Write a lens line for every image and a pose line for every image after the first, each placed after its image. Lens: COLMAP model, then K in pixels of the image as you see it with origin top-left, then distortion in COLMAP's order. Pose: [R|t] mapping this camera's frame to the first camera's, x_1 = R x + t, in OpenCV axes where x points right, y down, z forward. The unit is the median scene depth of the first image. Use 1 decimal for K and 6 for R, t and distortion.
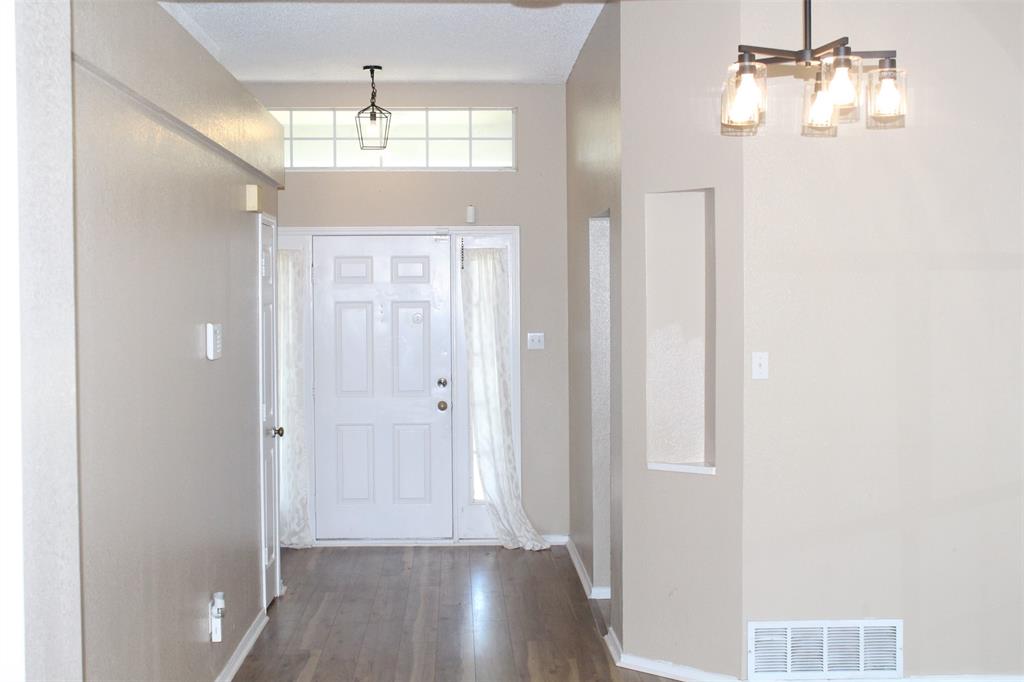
lens RADIAL K [[1433.8, 0, 511.0], [0, 1433.8, 337.7], [0, 0, 1]] dist [-0.030430, -0.025252]
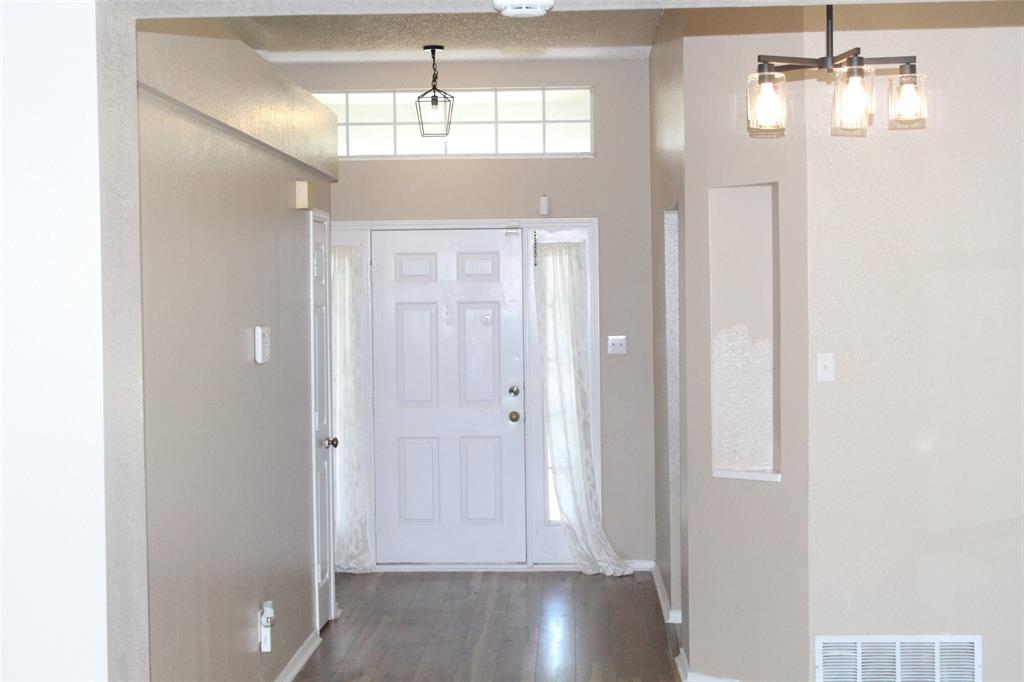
lens RADIAL K [[1757.7, 0, 512.8], [0, 1757.7, 343.0], [0, 0, 1]] dist [0.028738, 0.041662]
pose [[0.997825, -0.004445, -0.065764, 0.028510], [0.004397, 0.999990, -0.000868, 0.002091], [0.065767, 0.000577, 0.997835, -0.127254]]
